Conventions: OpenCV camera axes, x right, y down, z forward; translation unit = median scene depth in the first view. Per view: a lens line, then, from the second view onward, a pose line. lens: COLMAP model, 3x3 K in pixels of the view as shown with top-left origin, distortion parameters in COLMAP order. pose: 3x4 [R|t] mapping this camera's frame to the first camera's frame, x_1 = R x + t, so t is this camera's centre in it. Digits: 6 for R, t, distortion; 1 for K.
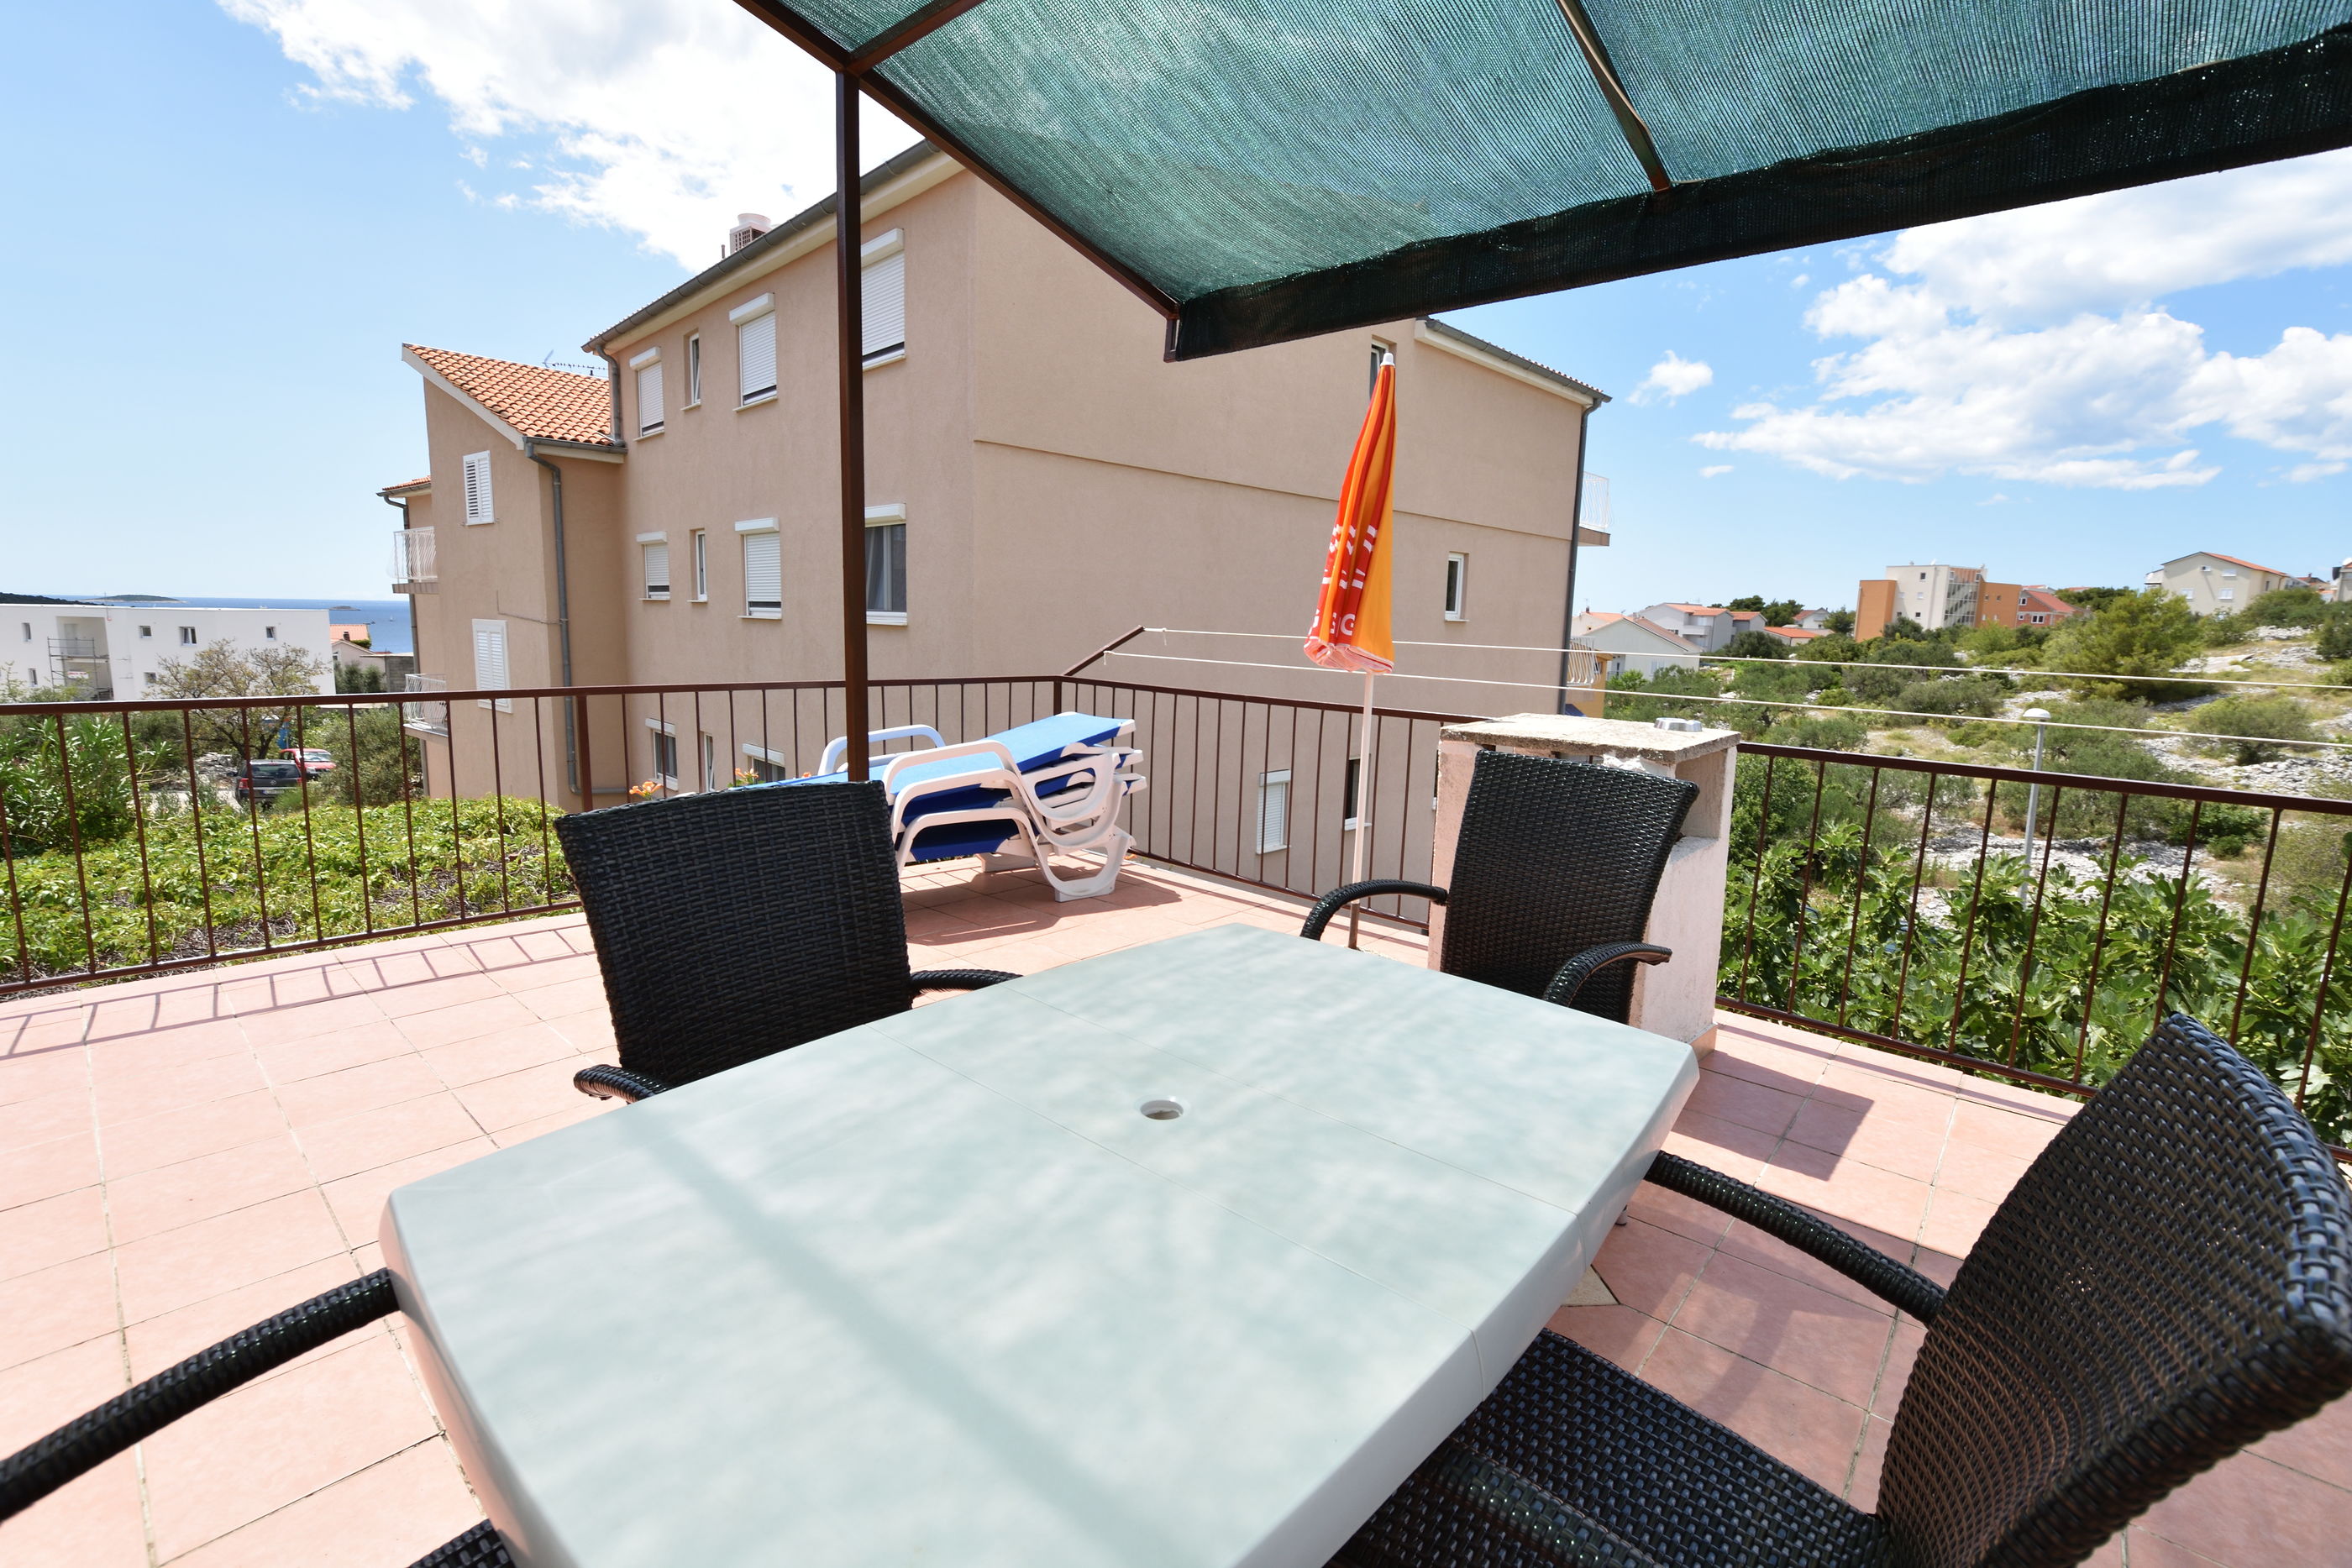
lens RADIAL K [[1036.0, 0, 1171.7], [0, 1036.0, 774.7], [0, 0, 1]] dist [-0.035768, 0.005731]
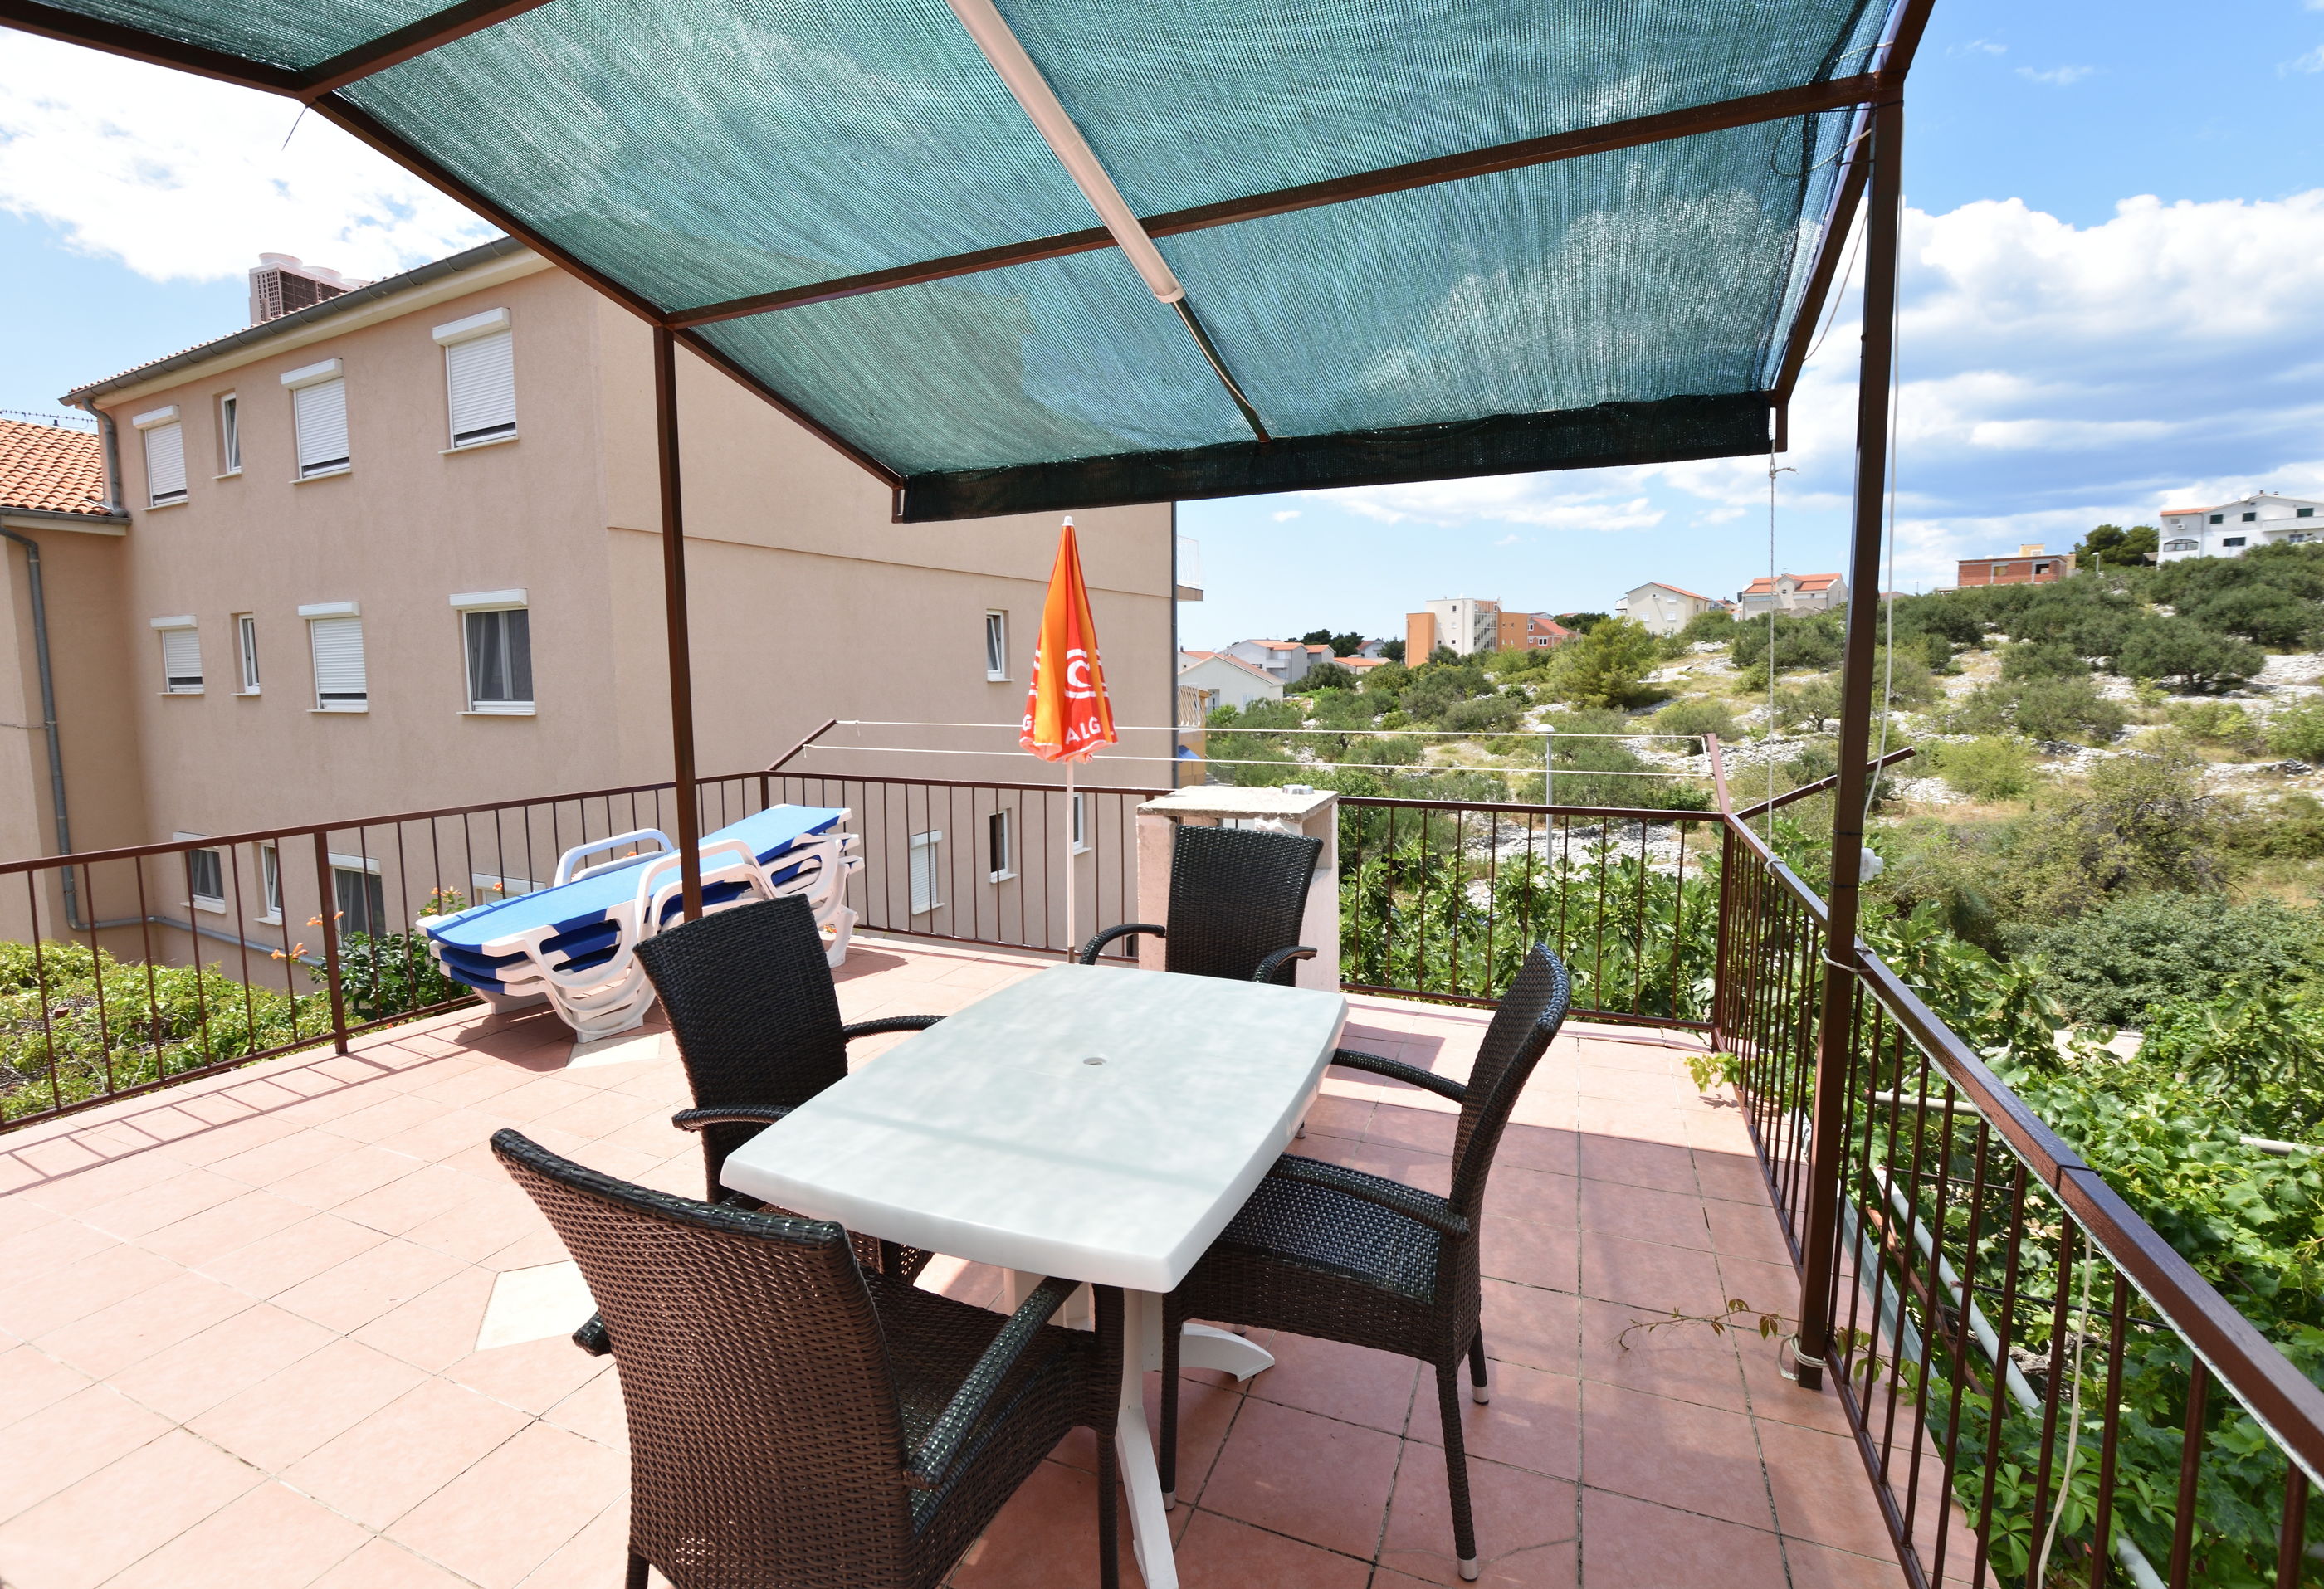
lens RADIAL K [[1033.2, 0, 1125.4], [0, 1033.2, 789.3], [0, 0, 1]] dist [-0.036755, 0.000046]
pose [[0.948304, -0.074324, 0.308536, -0.096261], [0.085587, 0.996063, -0.023114, -0.021862], [-0.305603, 0.048326, 0.950932, -0.154928]]
